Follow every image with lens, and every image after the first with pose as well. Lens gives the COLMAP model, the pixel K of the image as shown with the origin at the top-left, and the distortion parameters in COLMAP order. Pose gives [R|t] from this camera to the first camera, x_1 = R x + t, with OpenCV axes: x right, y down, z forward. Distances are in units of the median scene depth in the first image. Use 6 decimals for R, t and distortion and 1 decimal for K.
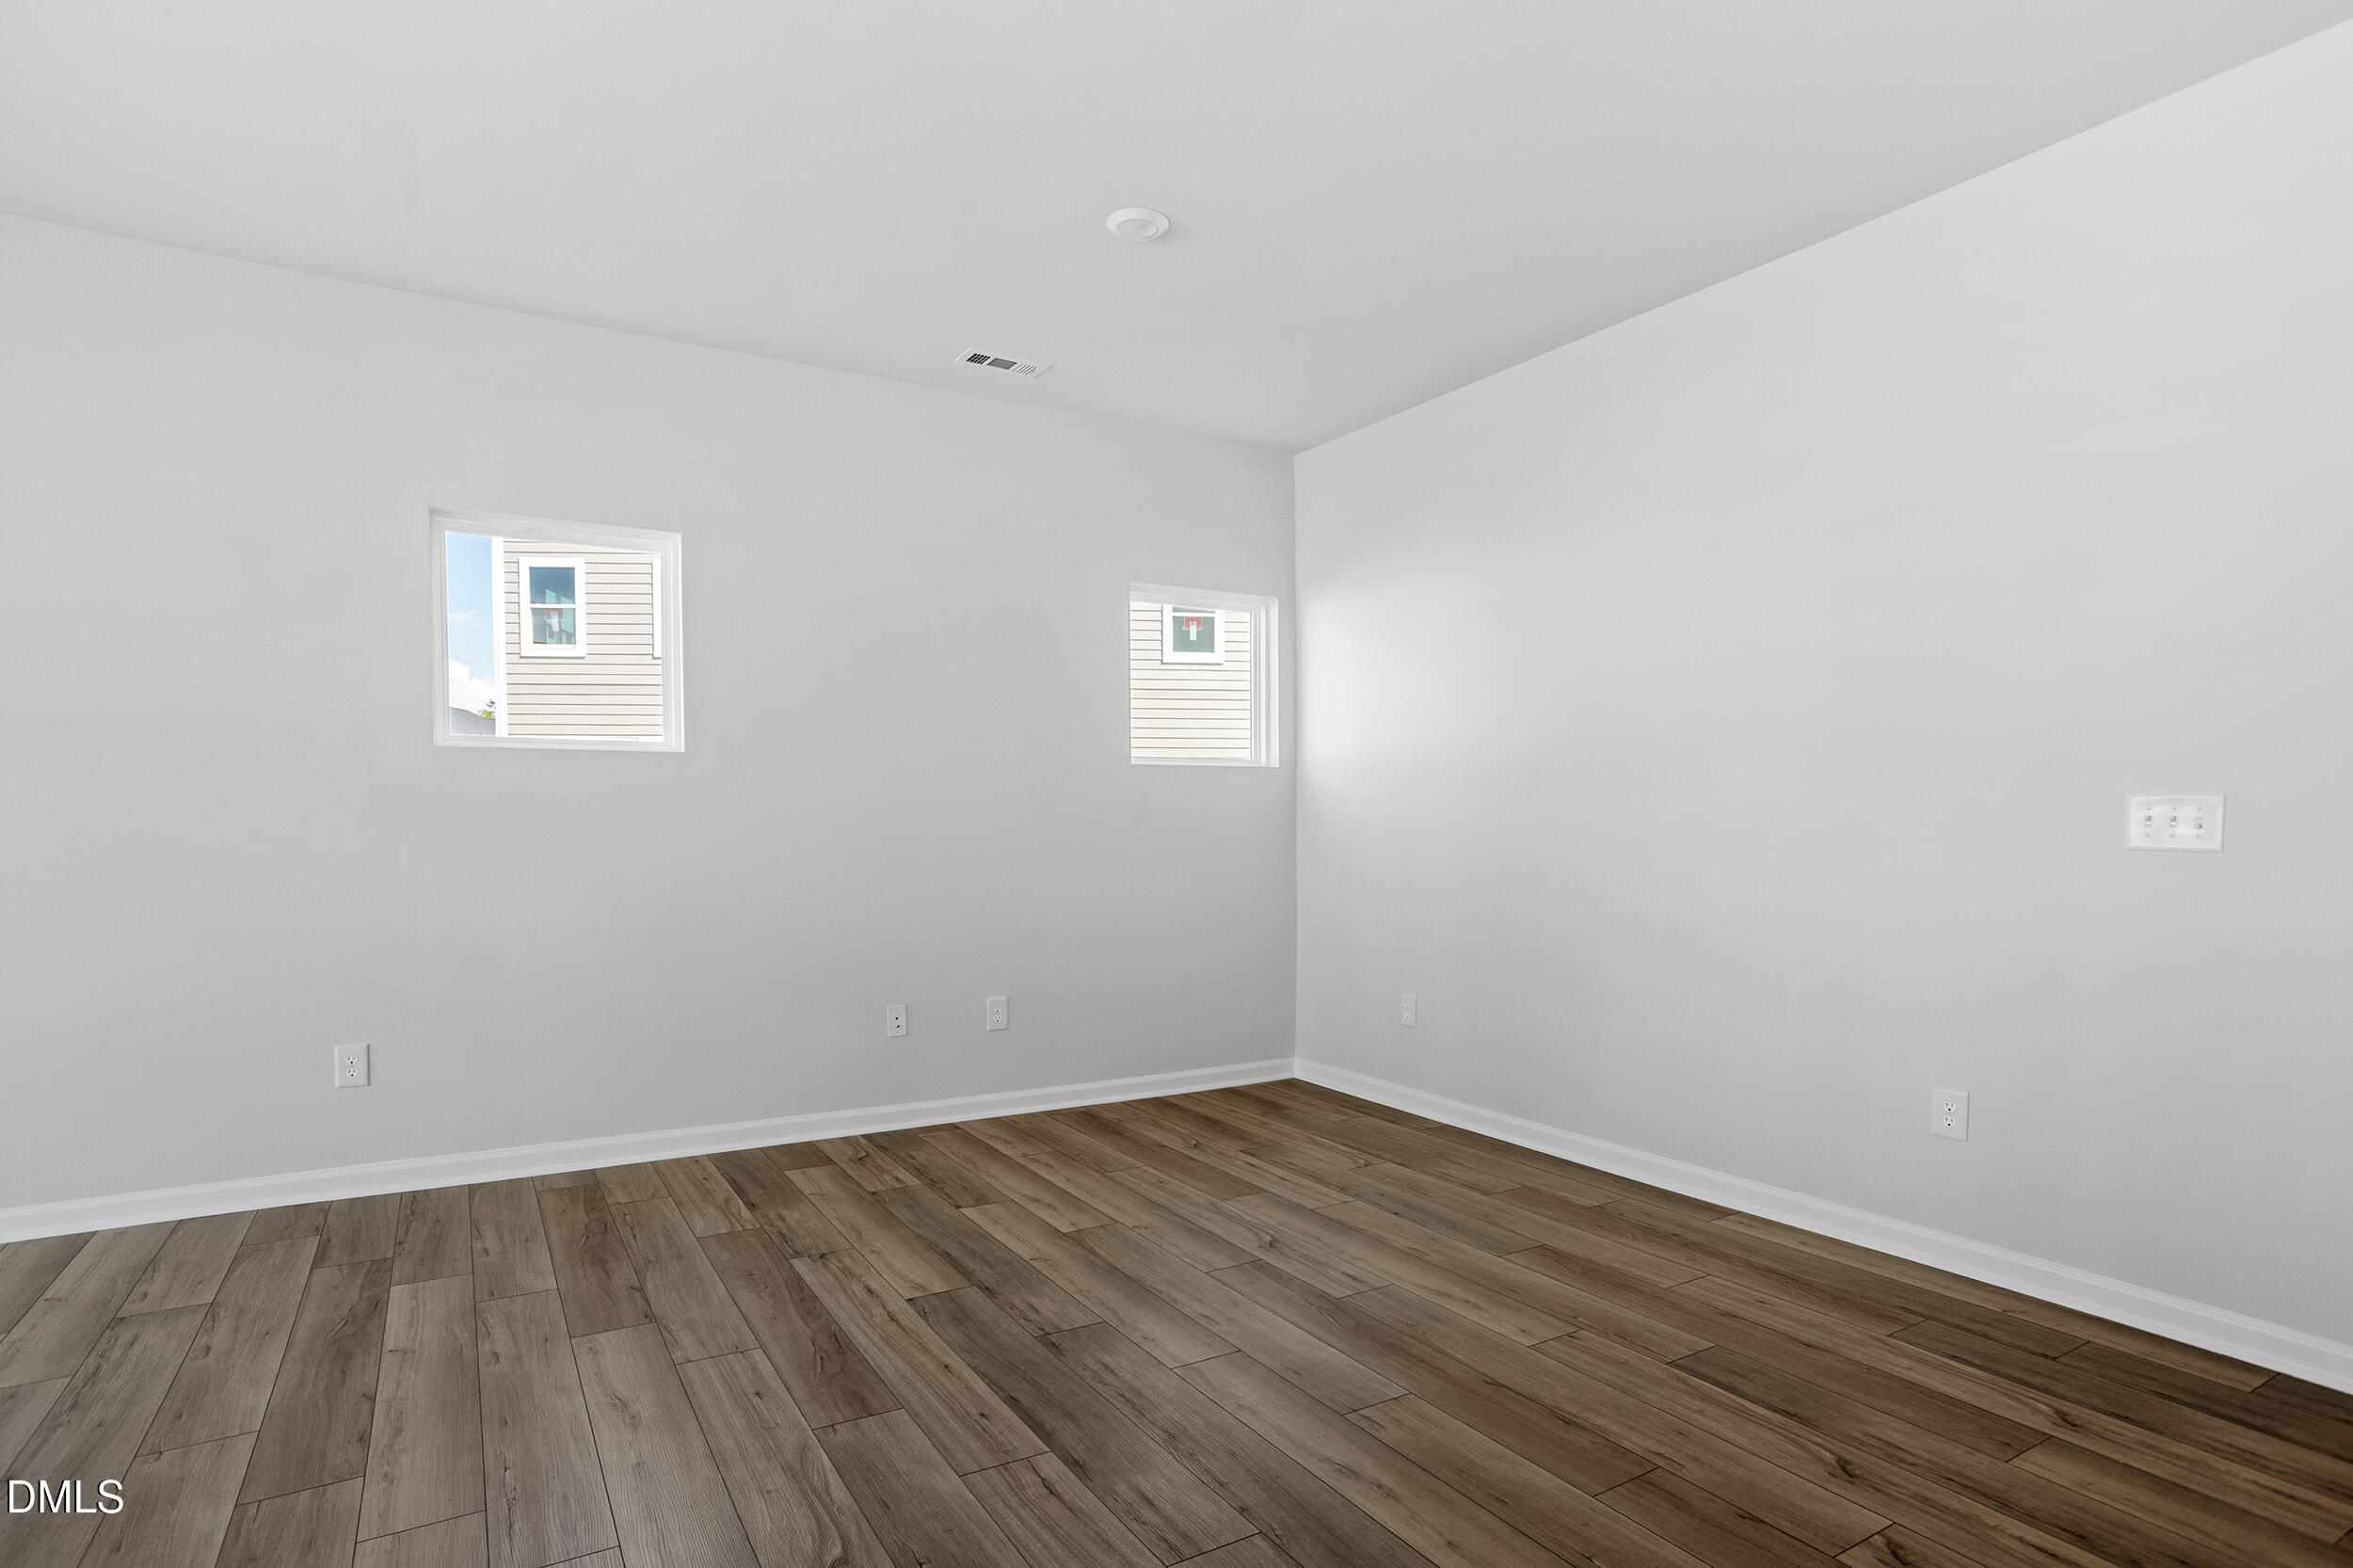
lens RADIAL K [[1220.3, 0, 1159.6], [0, 1220.3, 875.6], [0, 0, 1]] dist [-0.058124, 0.035143]
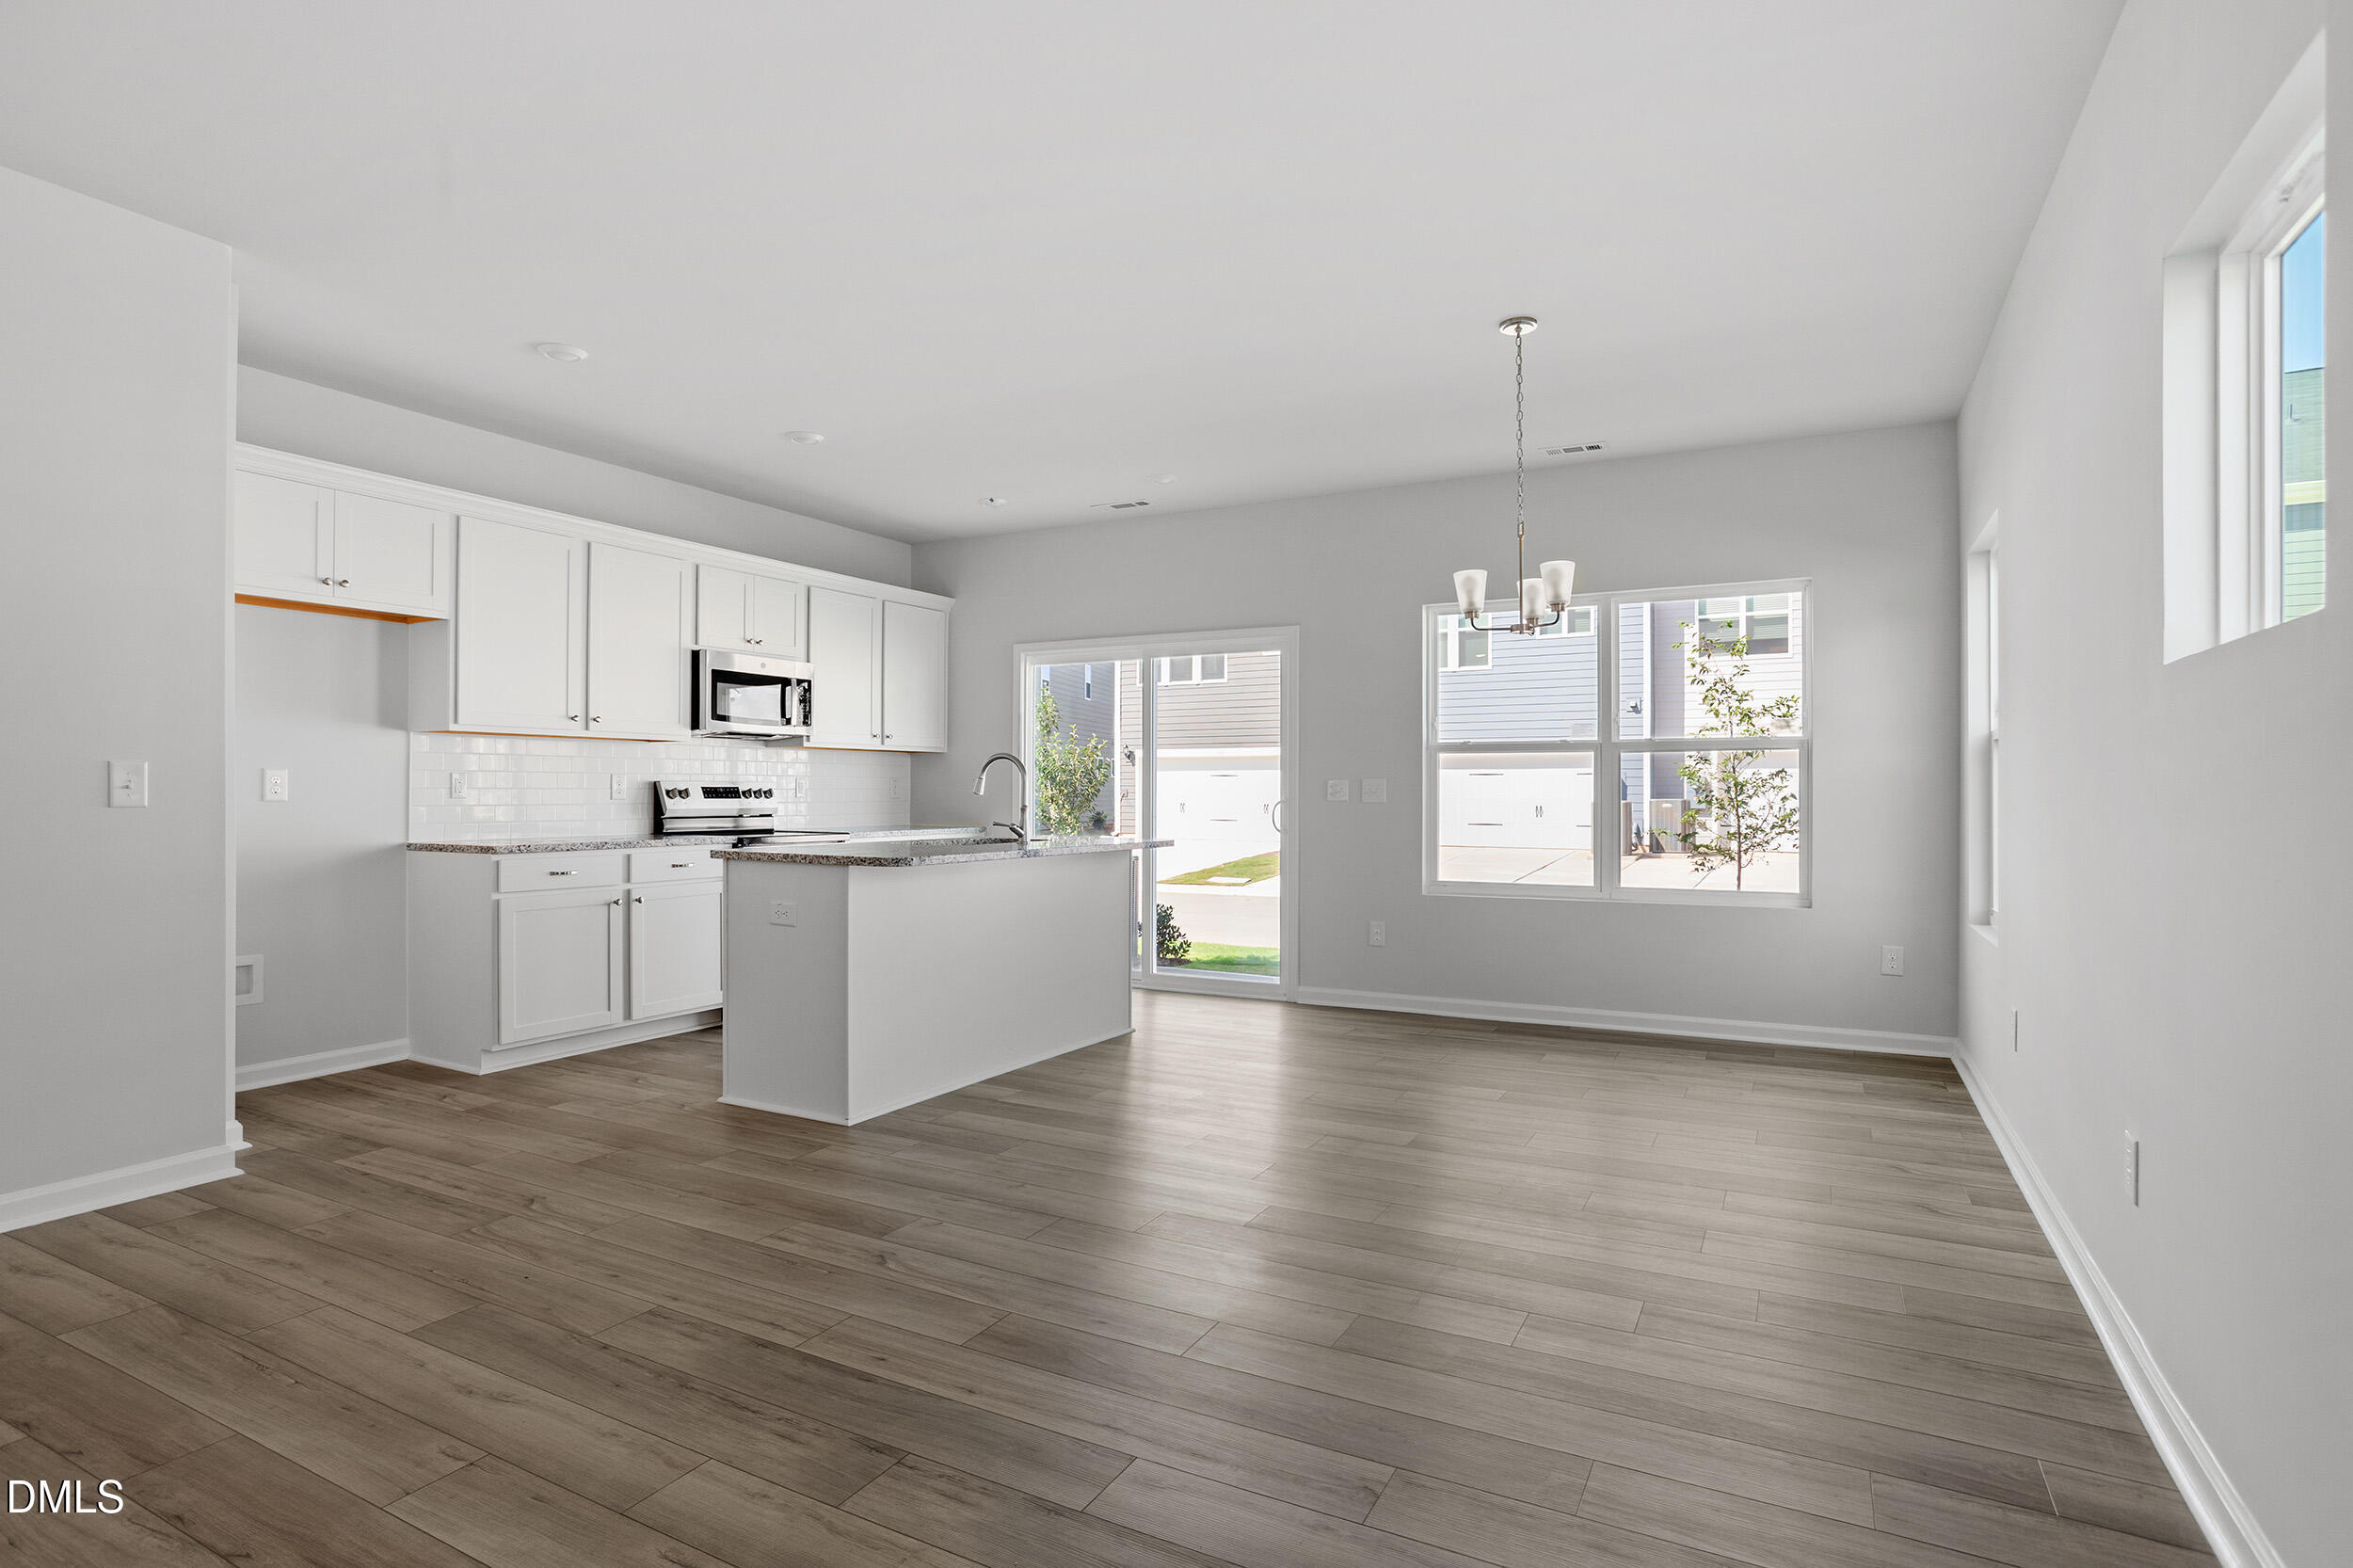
lens RADIAL K [[1197.5, 0, 1171.1], [0, 1197.5, 788.1], [0, 0, 1]] dist [-0.053154, 0.030683]
pose [[-0.857082, -0.003982, -0.515164, 0.110793], [-0.026527, 0.998985, 0.036412, -0.058981], [0.514496, 0.044874, -0.856318, 1.314079]]
